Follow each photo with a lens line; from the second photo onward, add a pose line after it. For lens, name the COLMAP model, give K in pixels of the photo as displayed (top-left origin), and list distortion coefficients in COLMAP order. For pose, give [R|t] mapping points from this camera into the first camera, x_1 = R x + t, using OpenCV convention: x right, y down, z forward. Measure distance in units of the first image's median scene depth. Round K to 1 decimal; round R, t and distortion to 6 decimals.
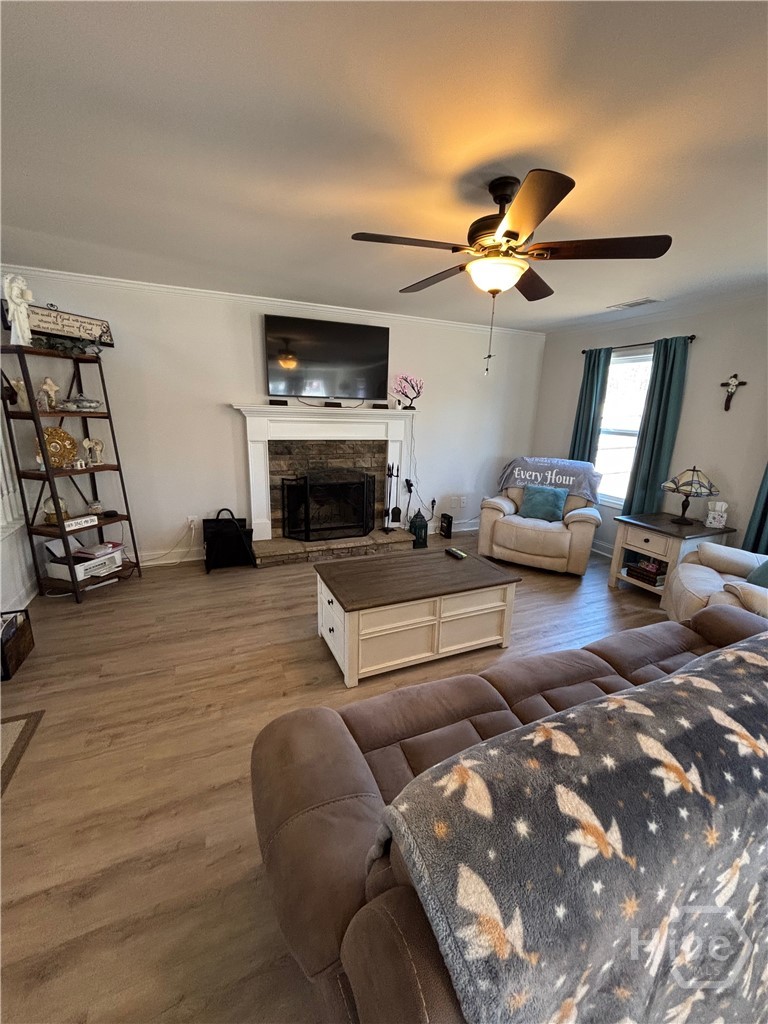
lens RADIAL K [[410.3, 0, 384.0], [0, 410.3, 512.0], [0, 0, 1]] dist [-0.002120, -0.000560]
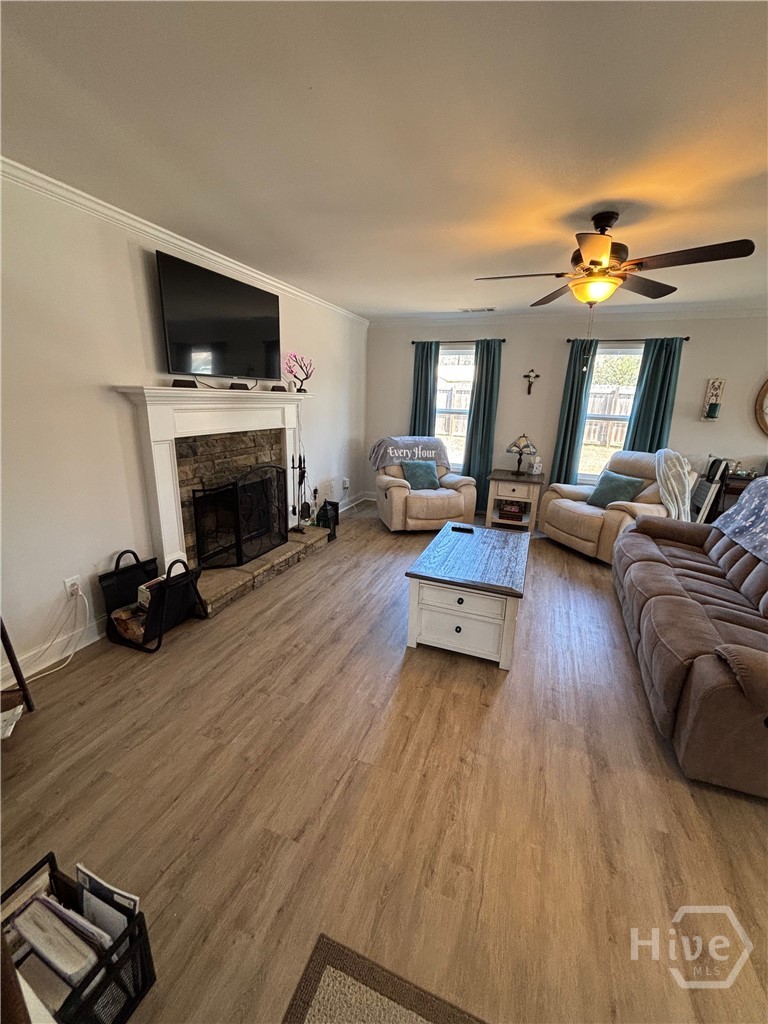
lens RADIAL K [[414.3, 0, 384.0], [0, 414.3, 512.0], [0, 0, 1]] dist [-0.000965, 0.000062]
pose [[0.701973, -0.196222, 0.684639, -0.508084], [0.163417, 0.980026, 0.113327, -0.070501], [-0.693202, 0.032329, 0.720018, 0.244476]]
